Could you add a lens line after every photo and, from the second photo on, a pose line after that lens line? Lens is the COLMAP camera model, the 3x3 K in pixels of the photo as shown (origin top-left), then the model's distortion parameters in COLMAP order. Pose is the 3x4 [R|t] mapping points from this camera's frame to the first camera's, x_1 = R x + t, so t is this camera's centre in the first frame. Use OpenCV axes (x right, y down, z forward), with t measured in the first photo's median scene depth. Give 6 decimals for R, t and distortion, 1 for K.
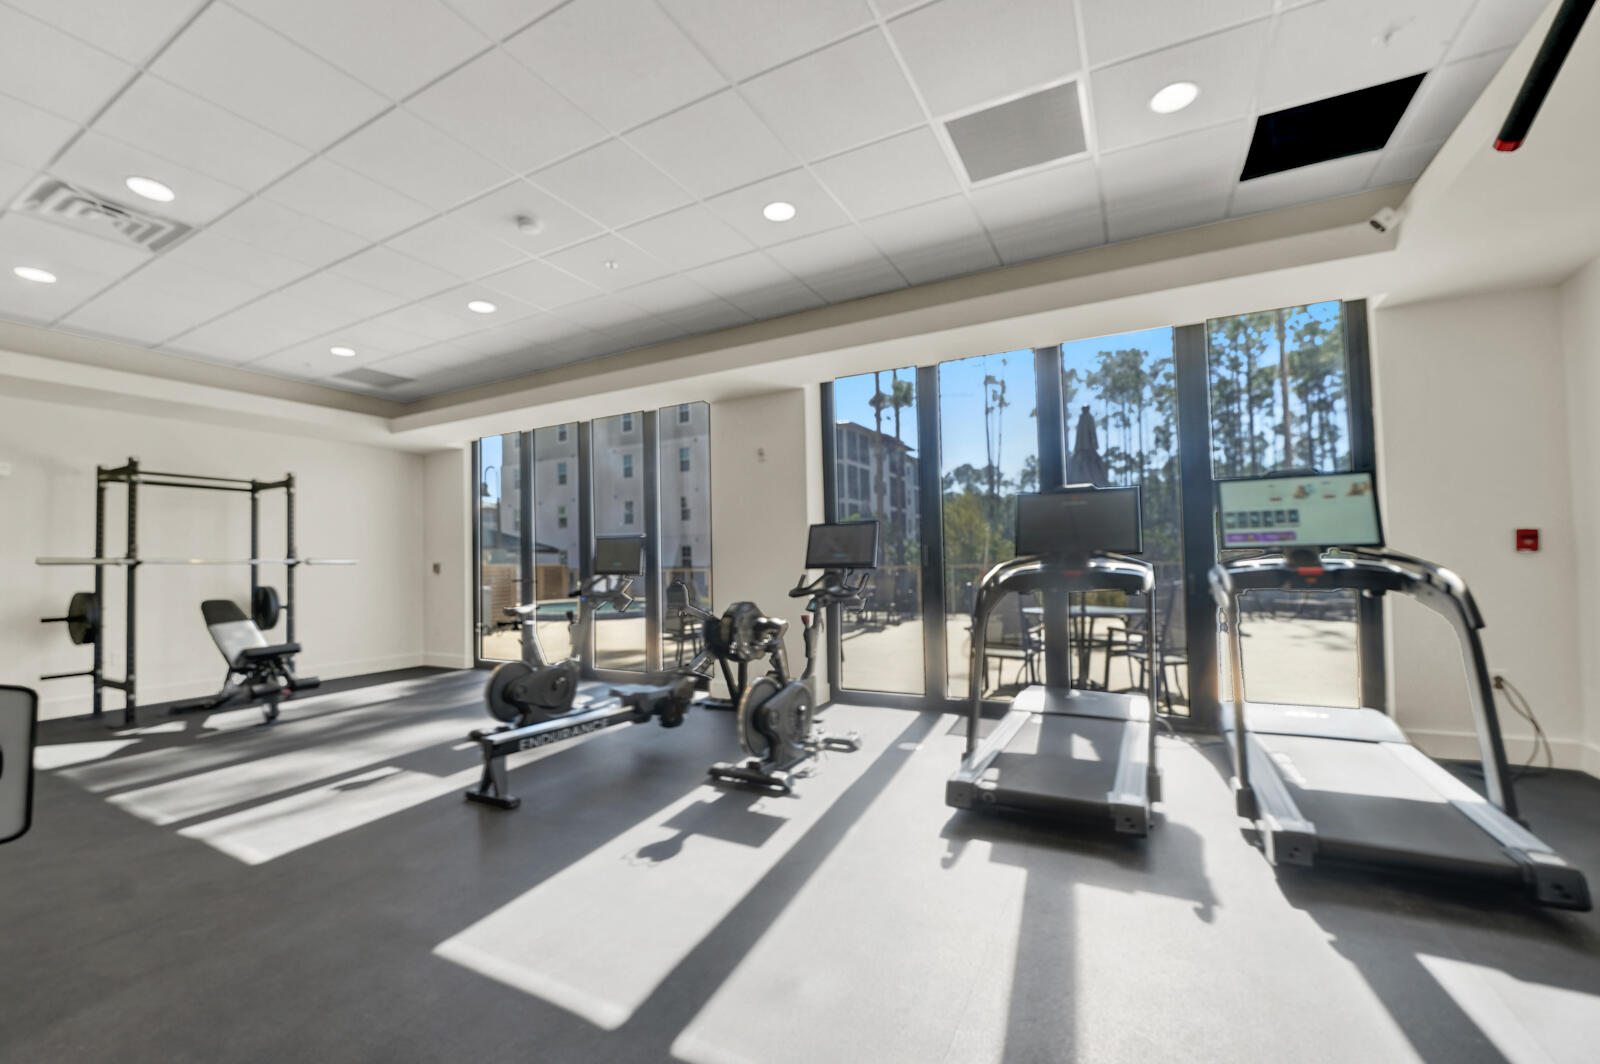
lens RADIAL K [[665.8, 0, 786.8], [0, 665.8, 538.8], [0, 0, 1]] dist [-0.034161, 0.005215]
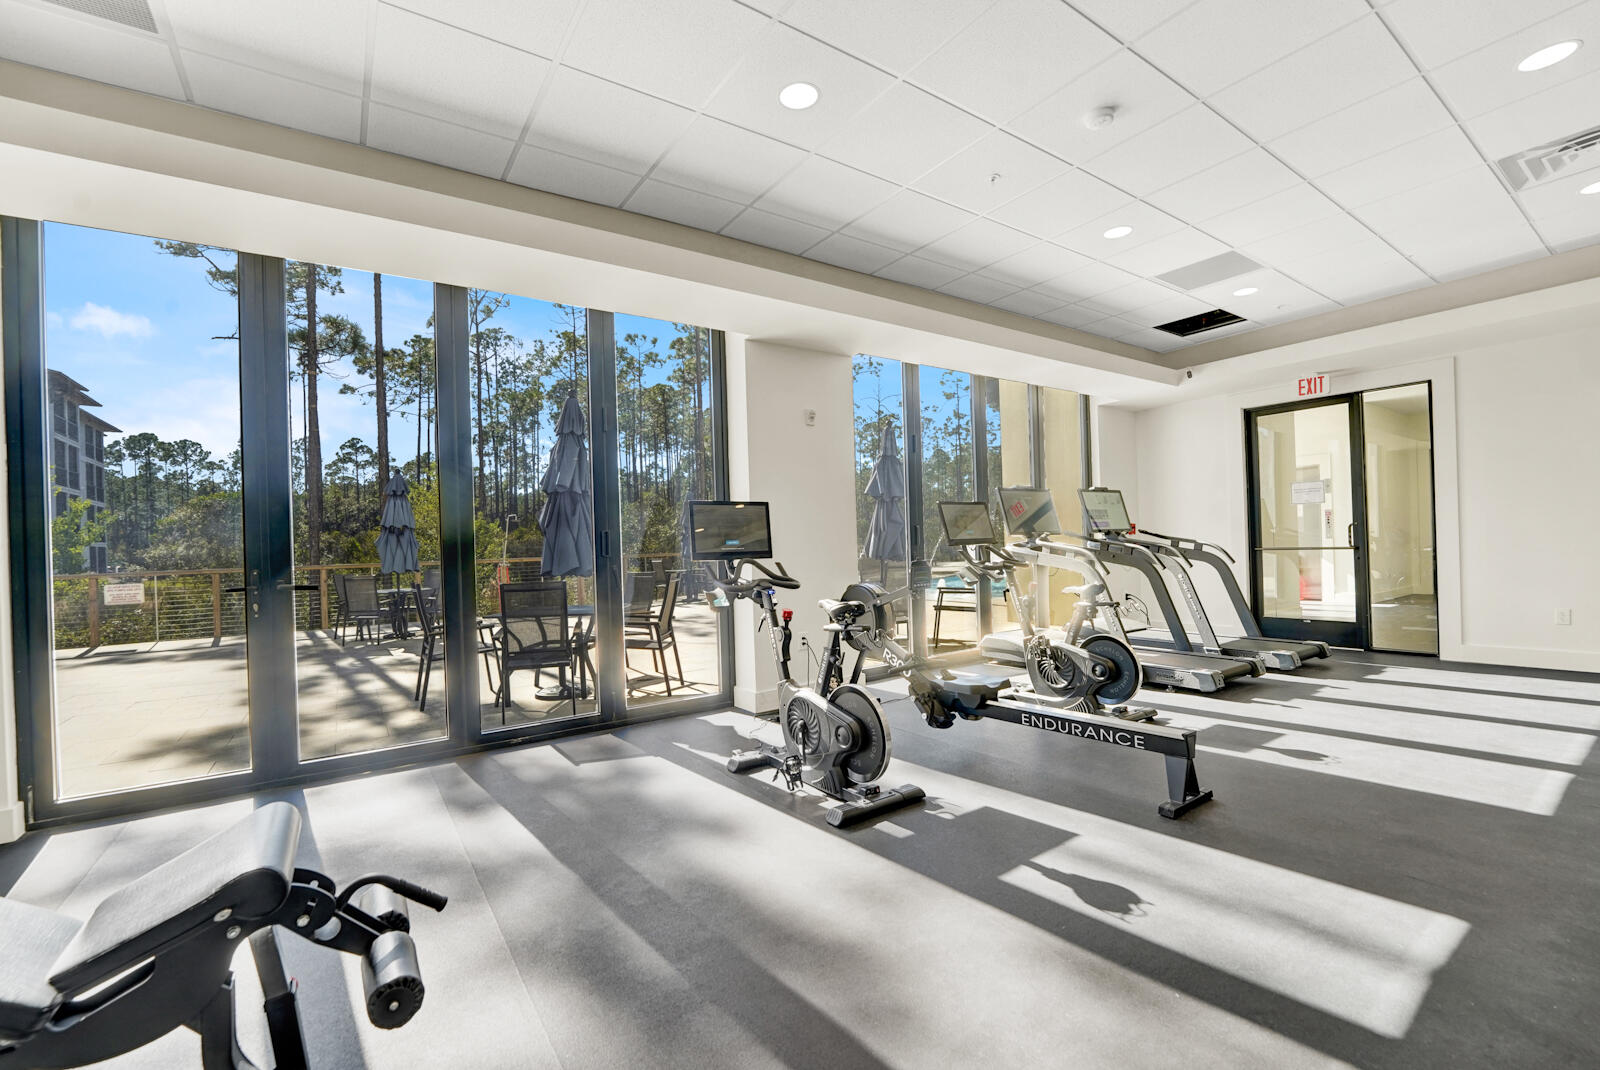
lens RADIAL K [[665.8, 0, 786.8], [0, 665.8, 541.8], [0, 0, 1]] dist [-0.034161, 0.005215]
pose [[0.465099, 0.008679, 0.885216, -0.183844], [-0.011733, 0.999925, -0.003639, 0.008956], [-0.885181, -0.008694, 0.465166, 0.136869]]
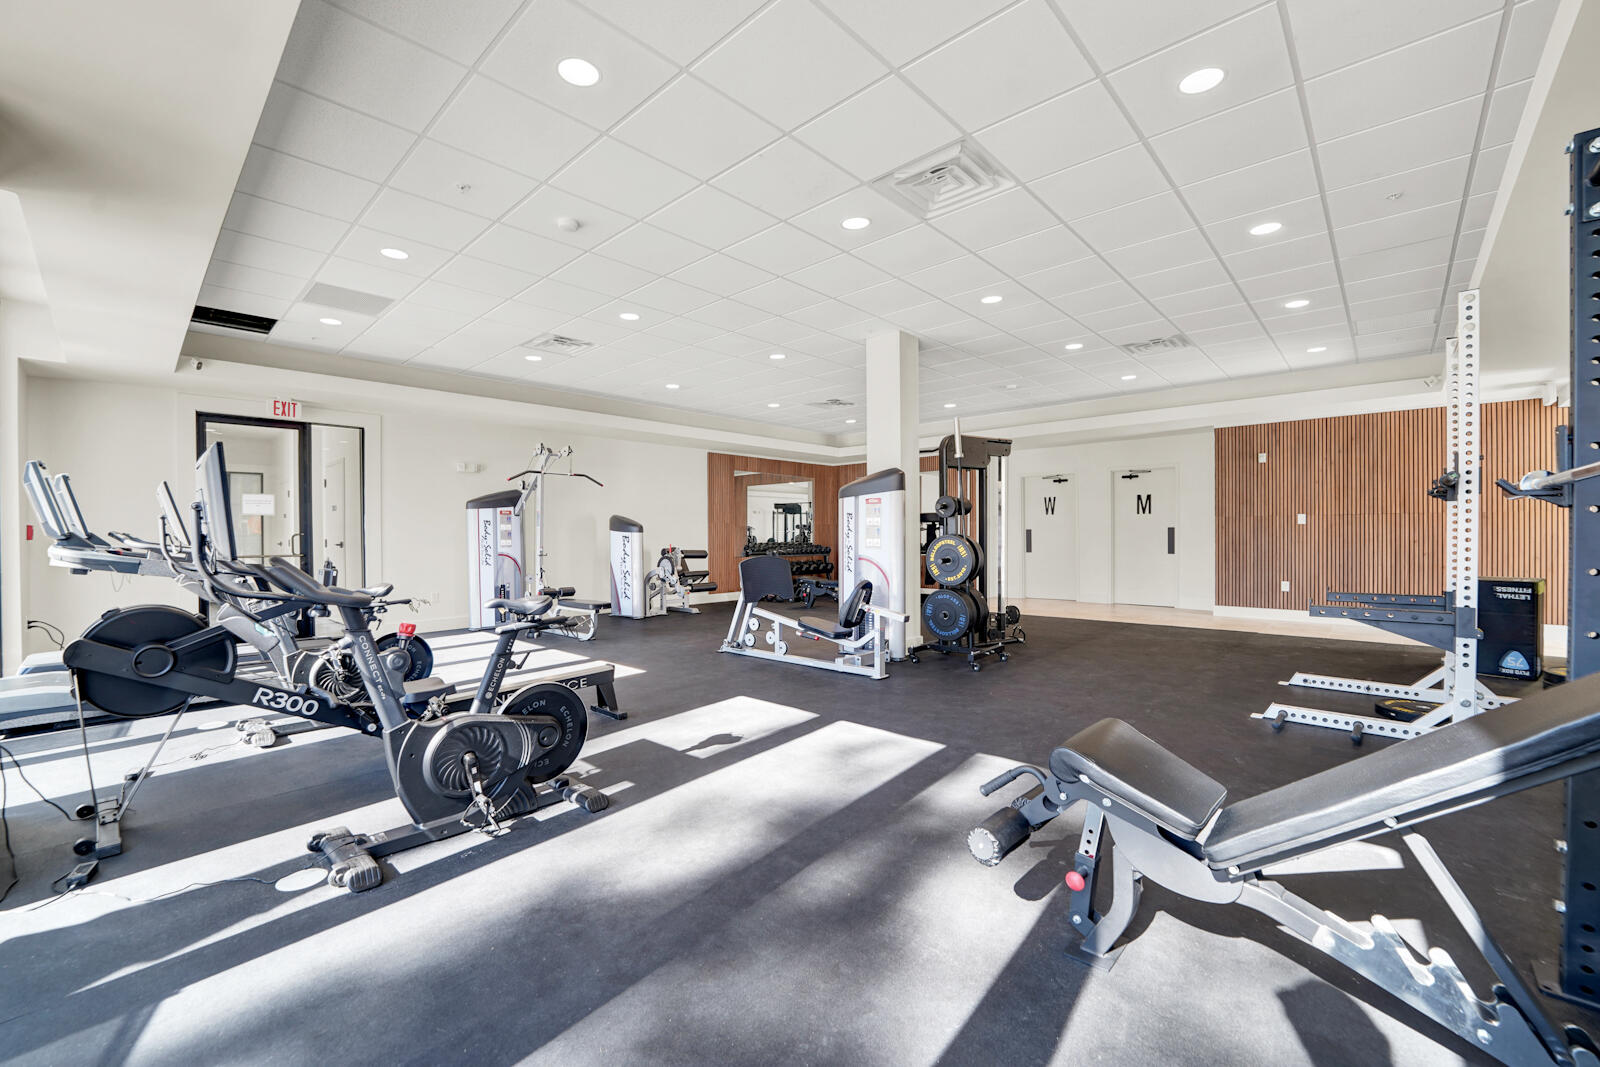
lens RADIAL K [[665.8, 0, 786.8], [0, 665.8, 540.3], [0, 0, 1]] dist [-0.034161, 0.005215]
pose [[-0.965915, 0.024451, 0.257701, -0.144689], [0.016233, 0.999291, -0.033969, 0.013727], [-0.258349, -0.028628, -0.965627, 0.278803]]
